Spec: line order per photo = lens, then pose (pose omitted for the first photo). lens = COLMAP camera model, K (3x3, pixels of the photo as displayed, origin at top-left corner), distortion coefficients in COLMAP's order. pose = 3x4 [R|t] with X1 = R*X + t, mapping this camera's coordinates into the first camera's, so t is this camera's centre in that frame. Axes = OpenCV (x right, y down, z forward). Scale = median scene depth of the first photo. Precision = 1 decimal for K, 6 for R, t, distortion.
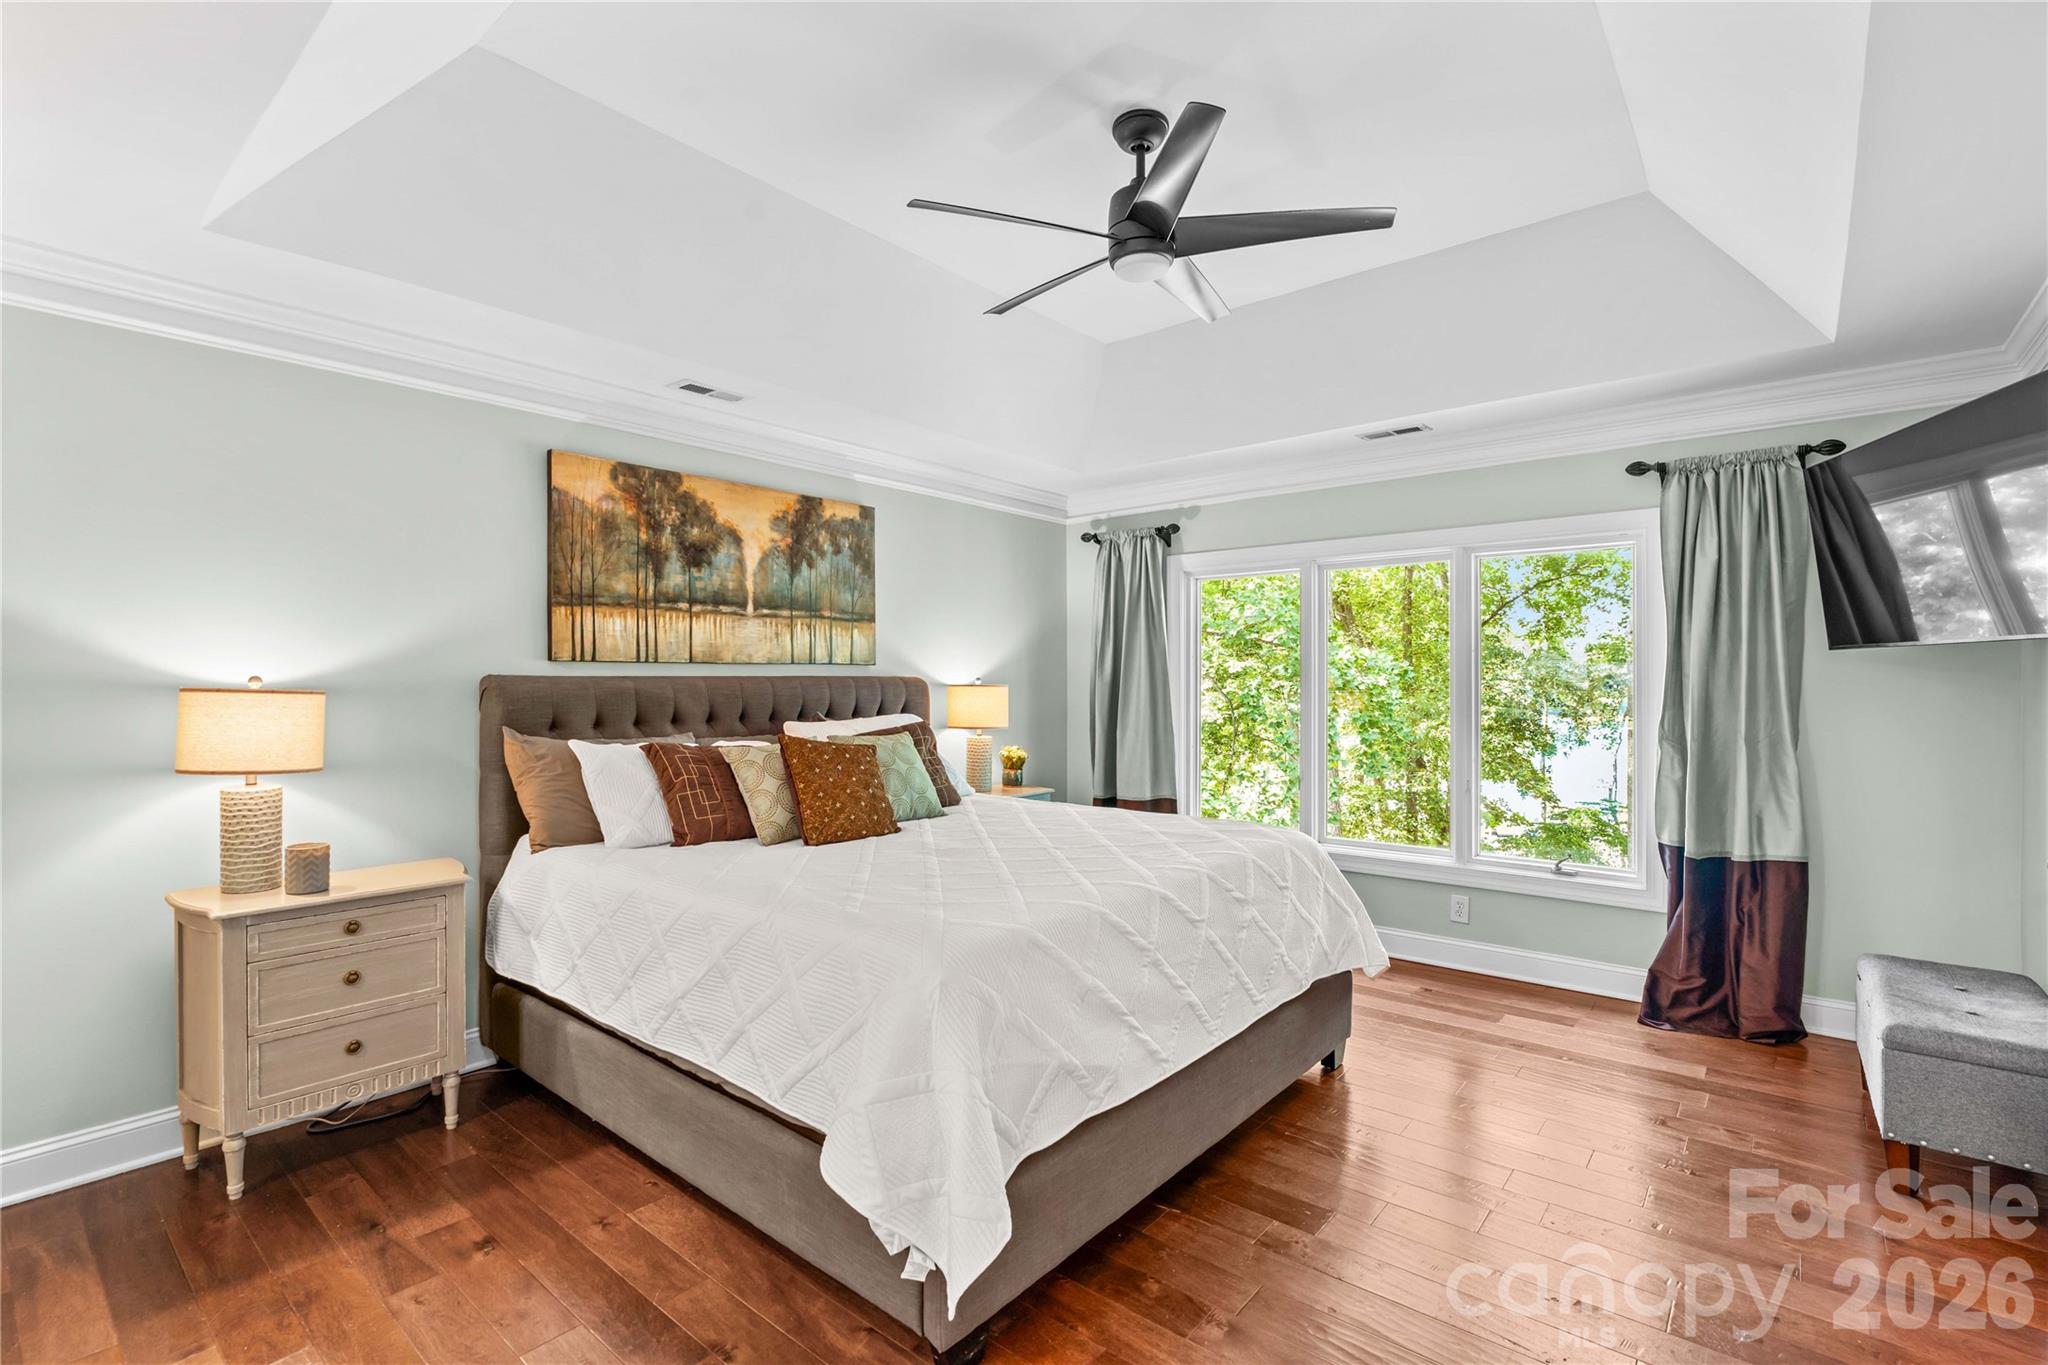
lens RADIAL K [[939.7, 0, 1016.3], [0, 939.7, 683.5], [0, 0, 1]] dist [-0.006266, 0.000562]
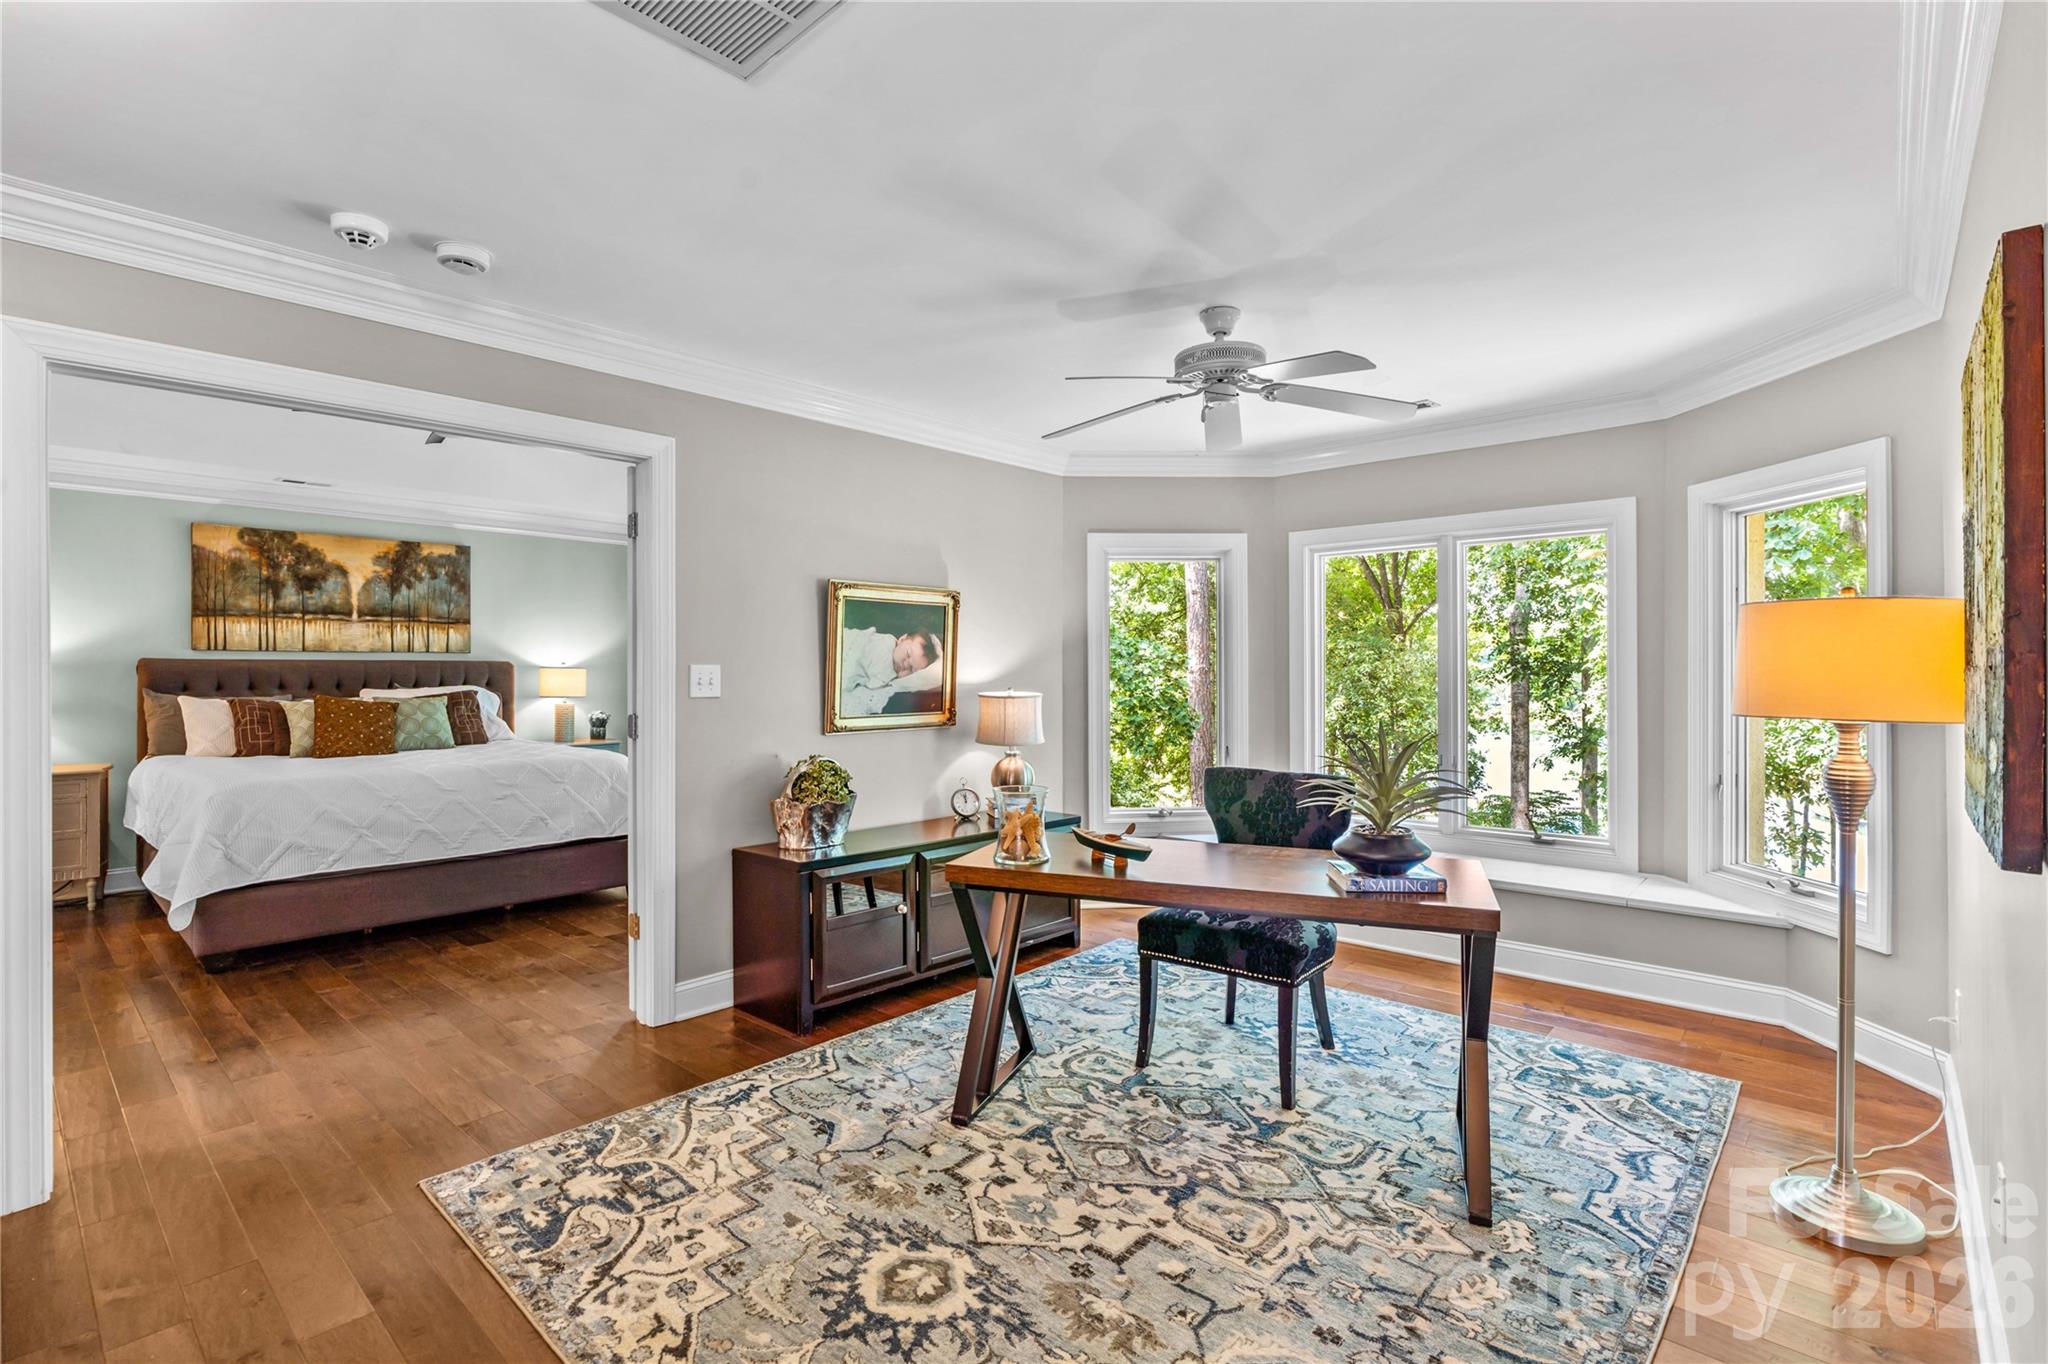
lens RADIAL K [[969.4, 0, 1026.3], [0, 969.4, 672.6], [0, 0, 1]] dist [-0.004902, 0.000495]
pose [[0.999006, 0.002046, -0.044524, 0.935495], [-0.002130, 0.999996, -0.001841, 0.014182], [0.044520, 0.001934, 0.999007, -0.568859]]
